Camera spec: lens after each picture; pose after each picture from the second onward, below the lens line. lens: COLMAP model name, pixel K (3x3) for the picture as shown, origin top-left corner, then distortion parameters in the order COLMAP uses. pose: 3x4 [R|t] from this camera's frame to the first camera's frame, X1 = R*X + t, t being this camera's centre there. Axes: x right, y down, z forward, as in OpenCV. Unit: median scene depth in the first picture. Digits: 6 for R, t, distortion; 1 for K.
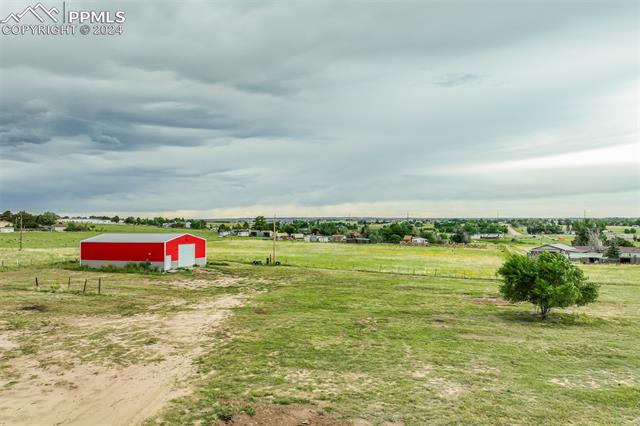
lens RADIAL K [[432.7, 0, 310.7], [0, 432.7, 212.4], [0, 0, 1]] dist [0.004997, 0.001538]
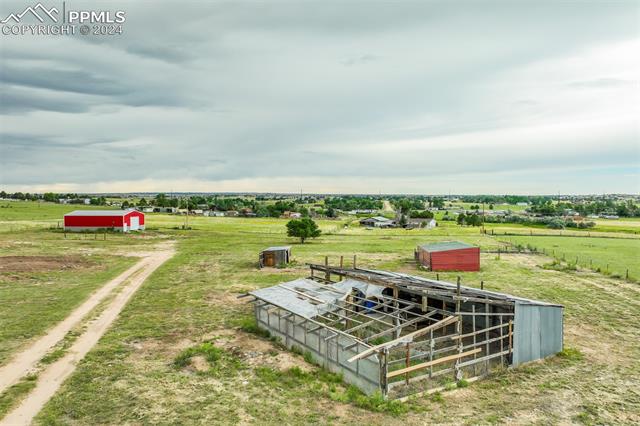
lens RADIAL K [[461.4, 0, 328.0], [0, 461.4, 194.5], [0, 0, 1]] dist [0.000954, 0.000446]
pose [[0.967595, 0.008519, 0.252364, -0.002910], [-0.012993, 0.999787, 0.016067, -0.012714], [-0.252173, -0.018825, 0.967499, -0.229022]]
